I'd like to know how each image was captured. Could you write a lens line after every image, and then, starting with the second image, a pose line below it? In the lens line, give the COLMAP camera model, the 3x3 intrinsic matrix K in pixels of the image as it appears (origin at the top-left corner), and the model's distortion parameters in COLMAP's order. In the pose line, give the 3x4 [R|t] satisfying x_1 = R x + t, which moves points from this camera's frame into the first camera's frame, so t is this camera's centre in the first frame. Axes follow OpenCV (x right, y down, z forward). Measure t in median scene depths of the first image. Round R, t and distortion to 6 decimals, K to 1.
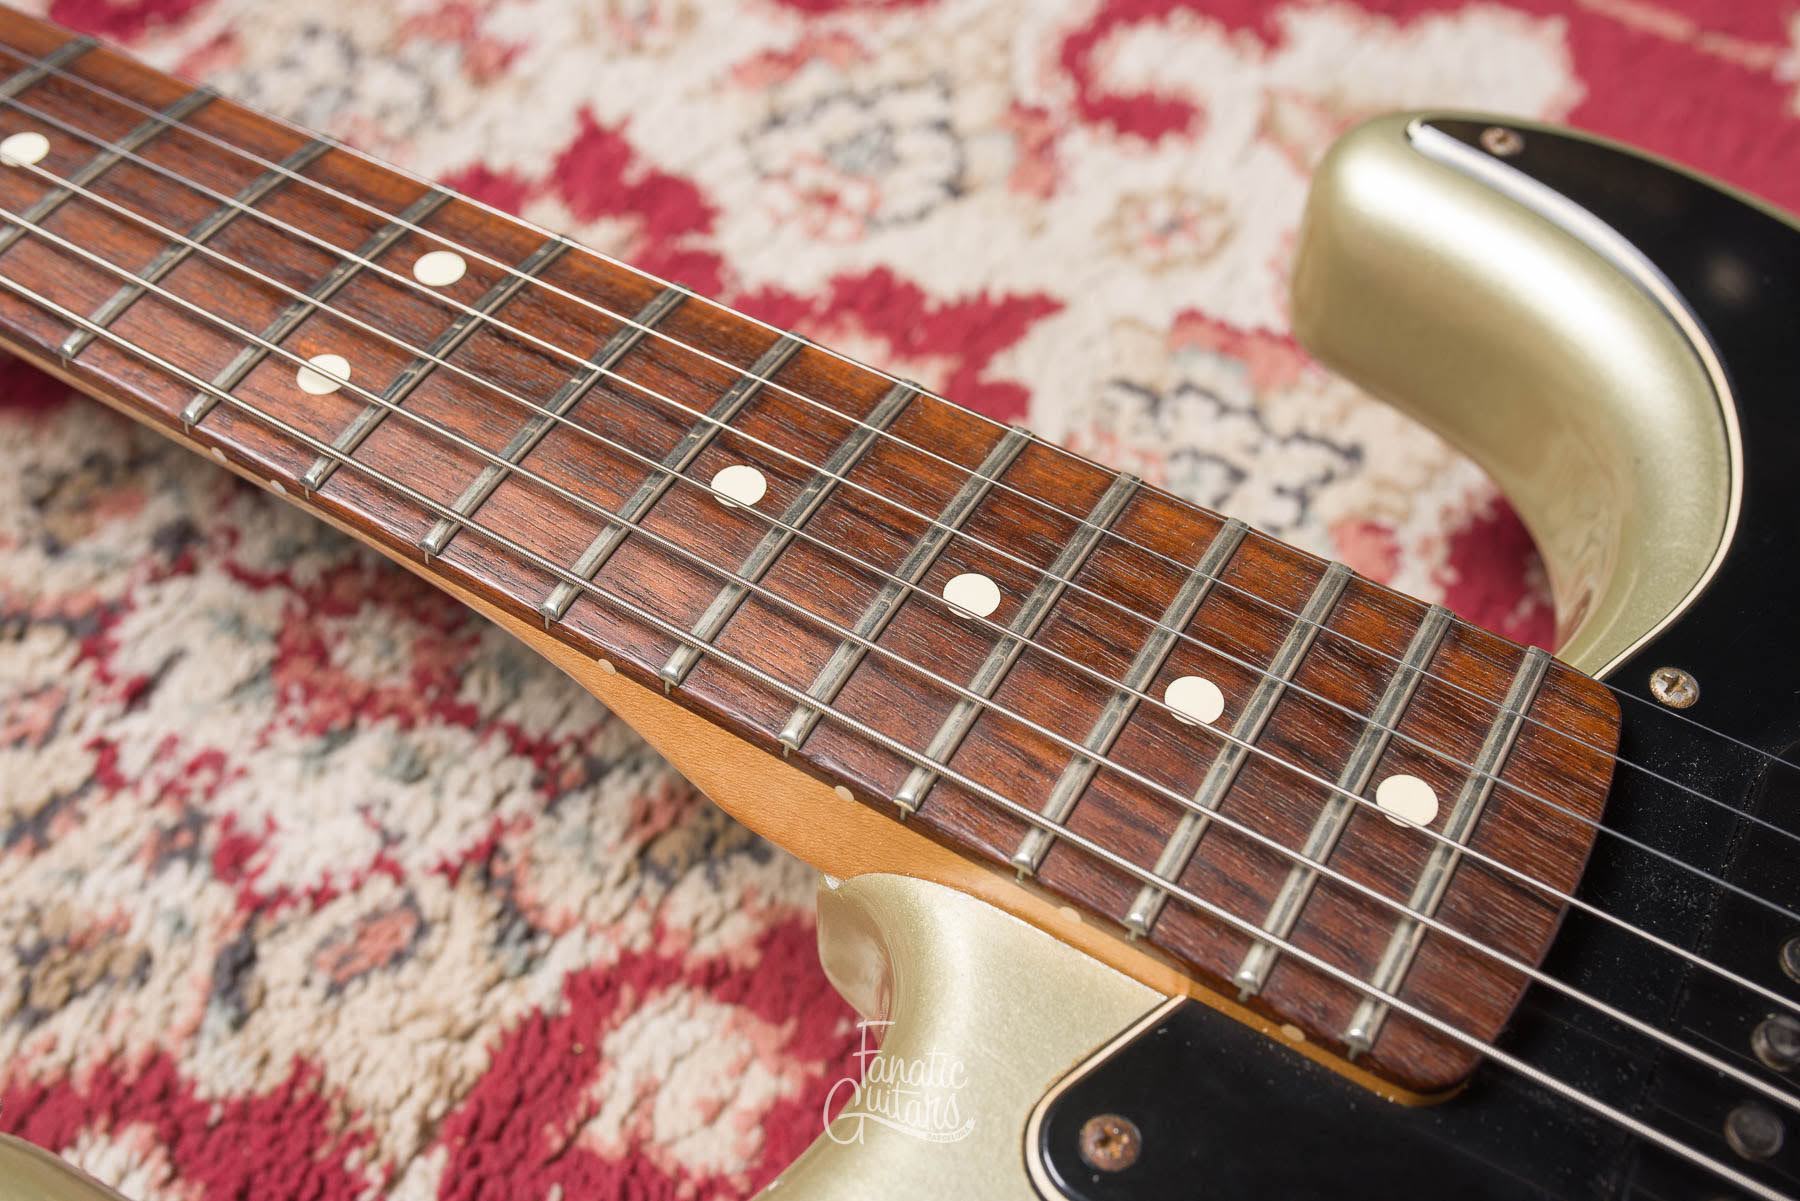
lens RADIAL K [[1822.2, 0, 886.2], [0, 1822.2, 611.9], [0, 0, 1]] dist [-0.064908, 0.059061]
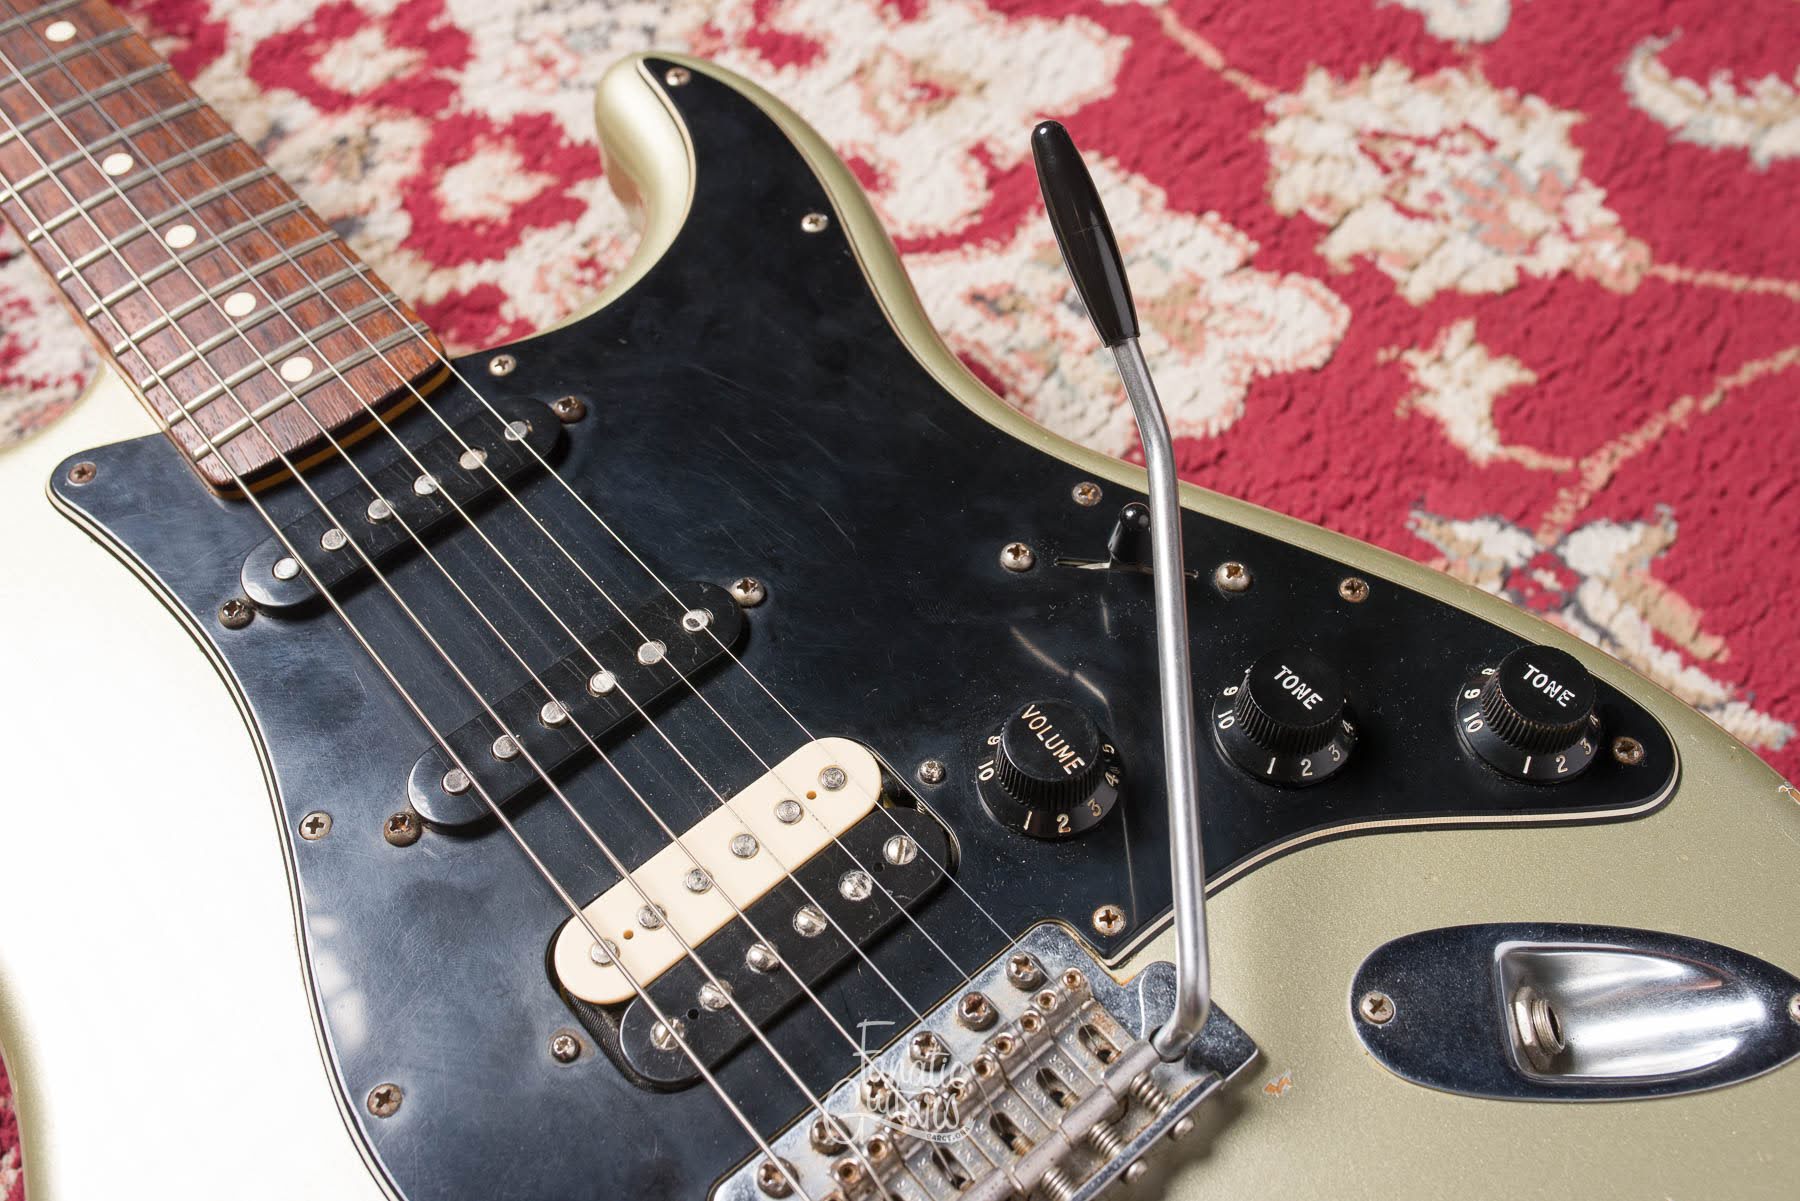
lens RADIAL K [[1747.0, 0, 901.5], [0, 1747.0, 600.1], [0, 0, 1]] dist [-0.067054, 0.082281]
pose [[0.945438, 0.252844, -0.205466, 0.846661], [-0.241972, 0.967235, 0.076850, 0.025896], [0.218165, -0.022940, 0.975642, -0.443545]]
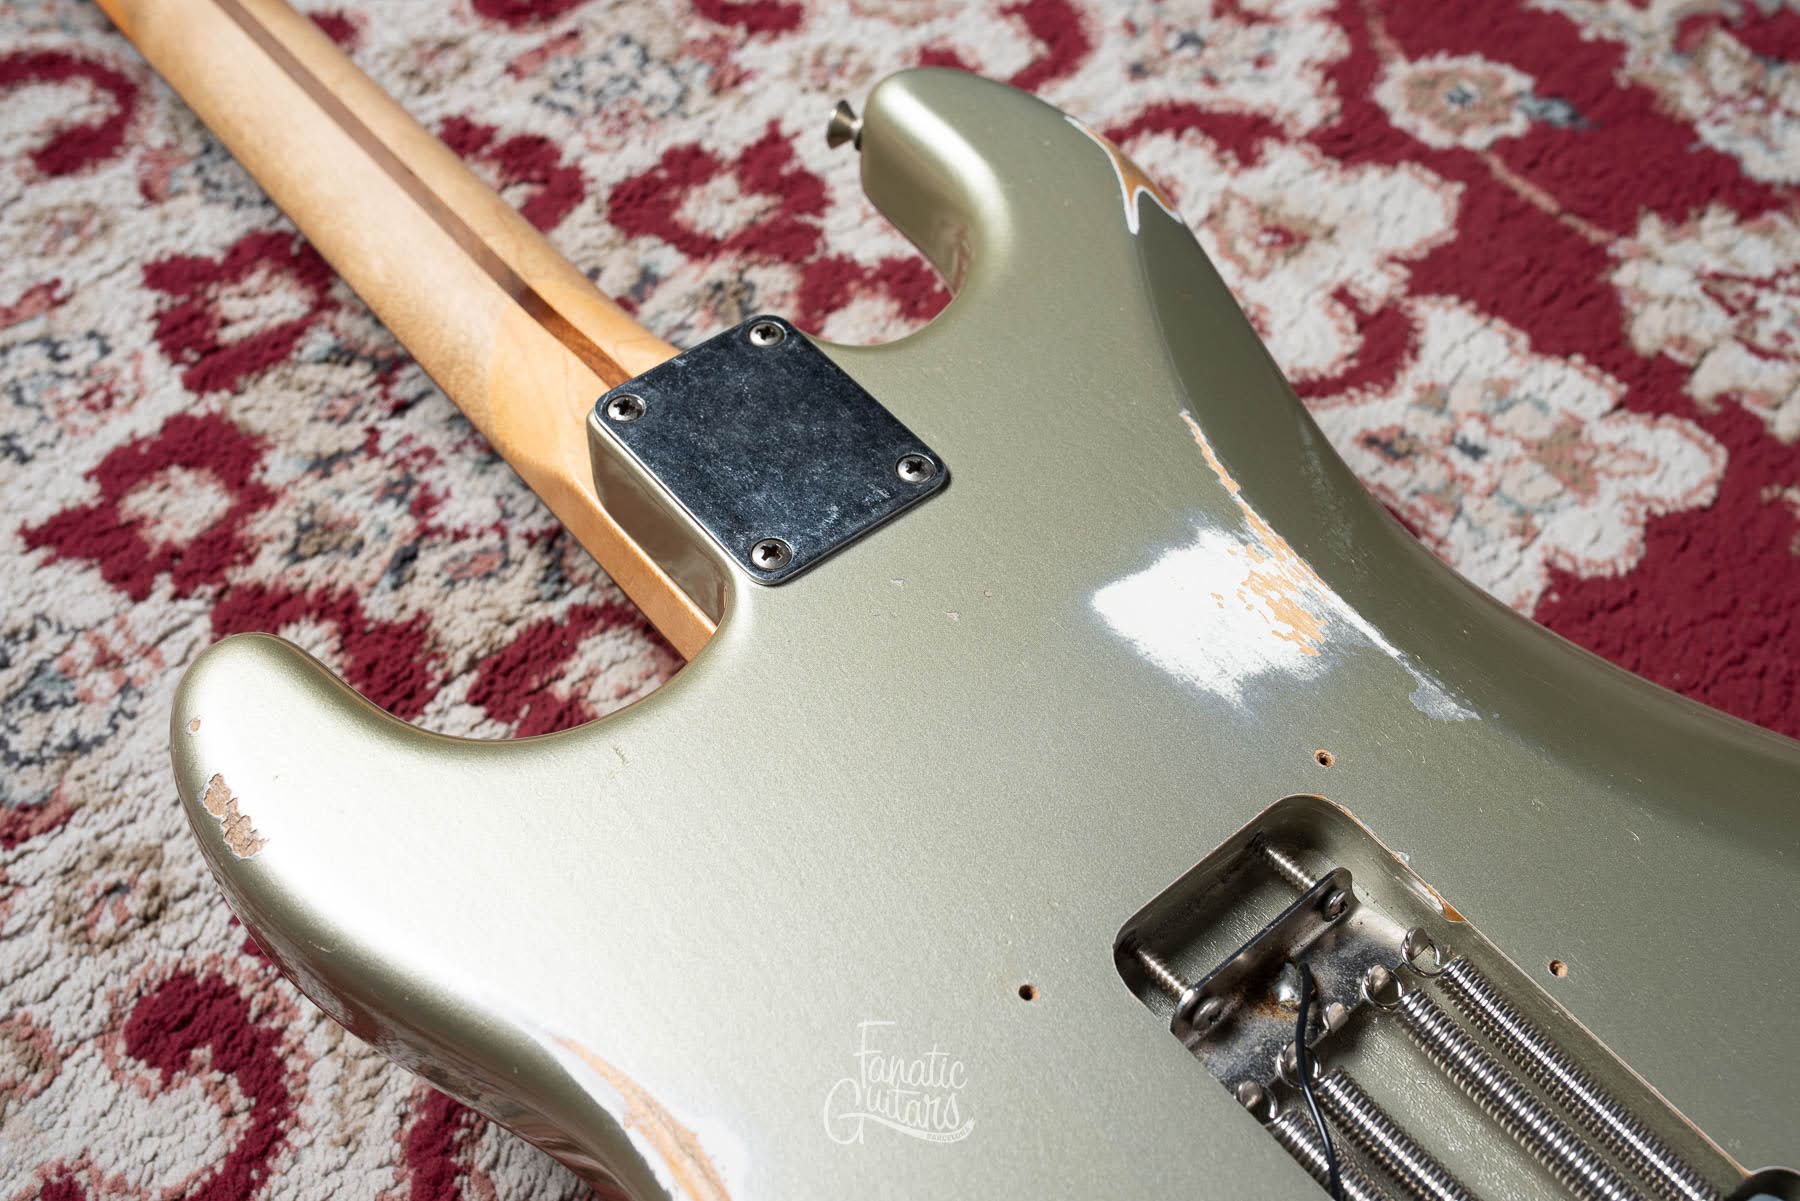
lens RADIAL K [[1747.0, 0, 901.5], [0, 1747.0, 600.1], [0, 0, 1]] dist [-0.067054, 0.082281]
pose [[0.953158, 0.232192, -0.193845, 0.426104], [-0.231568, 0.972466, 0.026195, 0.071456], [0.194590, 0.019920, 0.980682, -0.560284]]
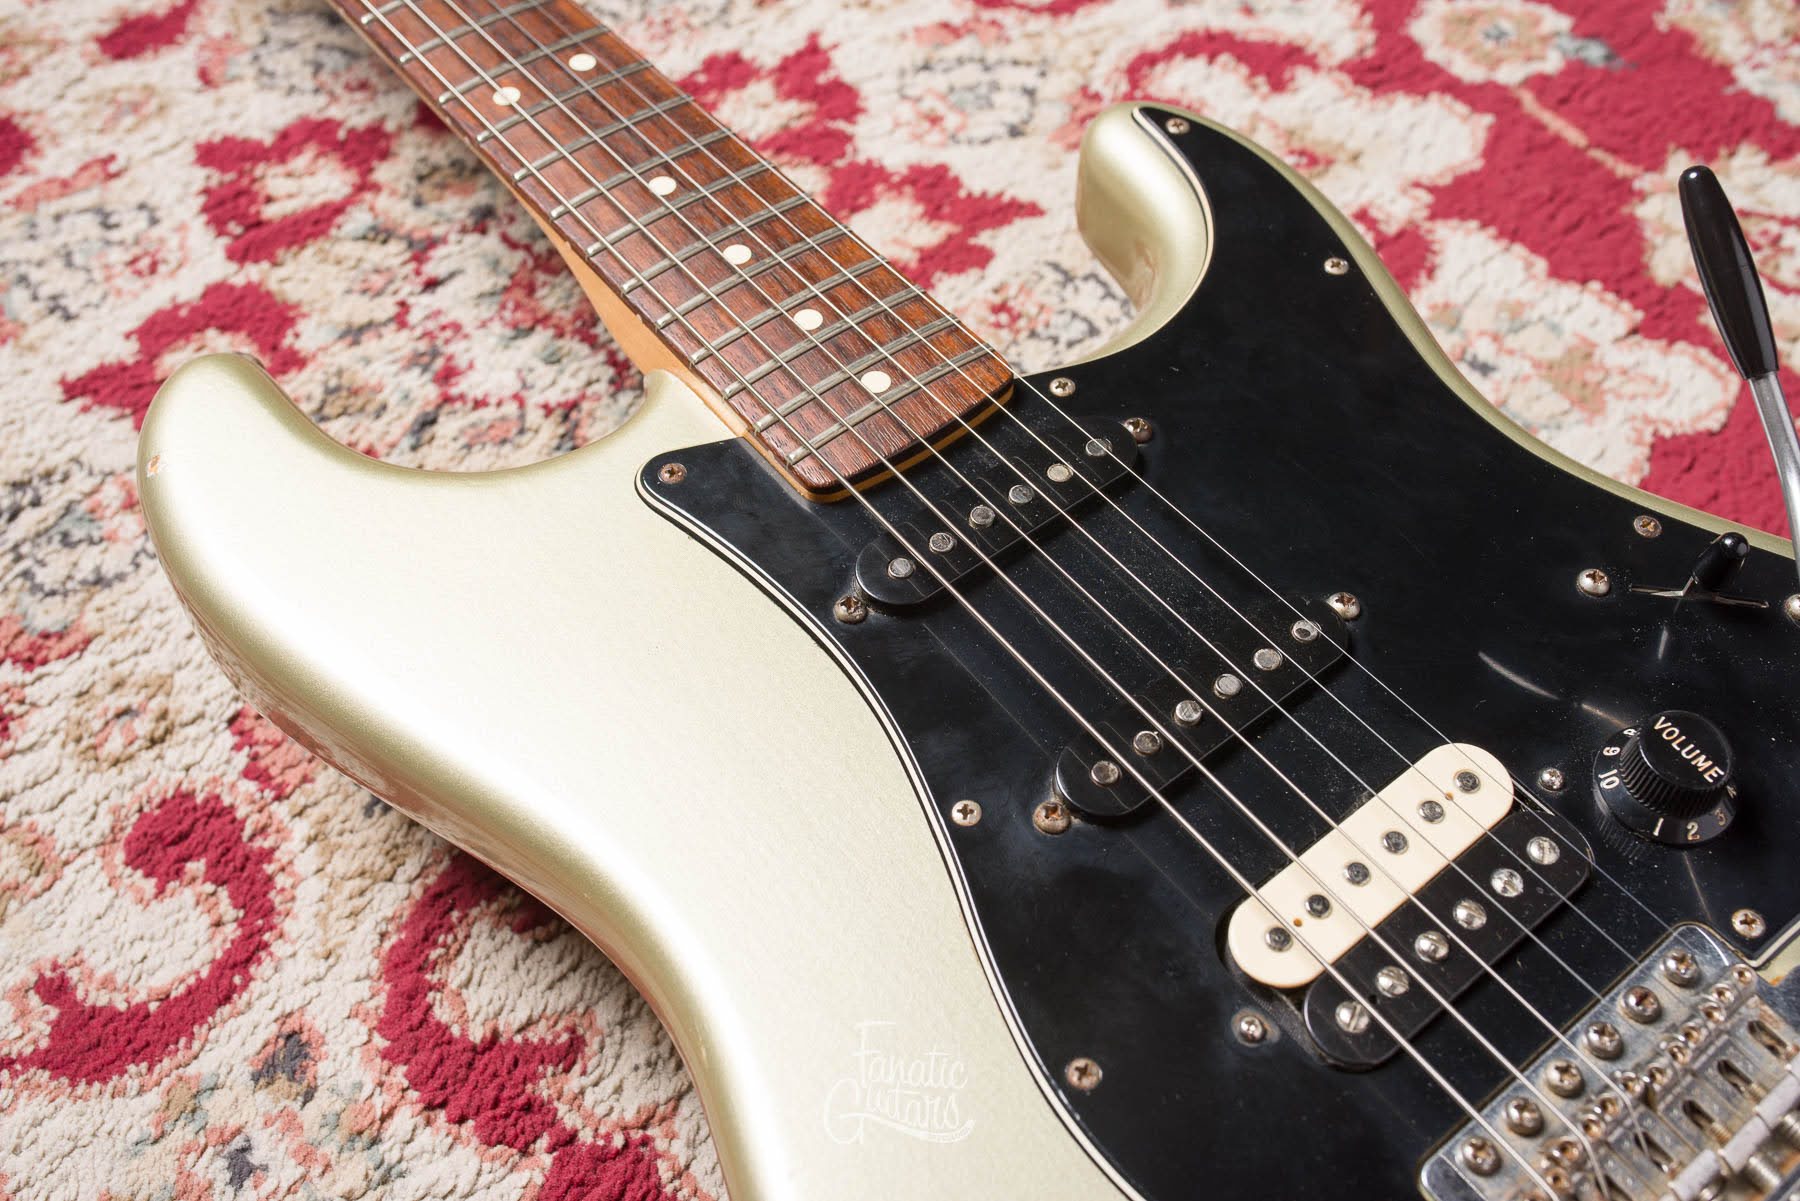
lens RADIAL K [[1741.8, 0, 906.0], [0, 1741.8, 600.6], [0, 0, 1]] dist [-0.067481, 0.083842]
pose [[0.933347, 0.274716, -0.231074, 0.523395], [-0.275079, 0.960912, 0.031305, 0.168264], [0.230642, 0.034345, 0.972432, -0.566749]]
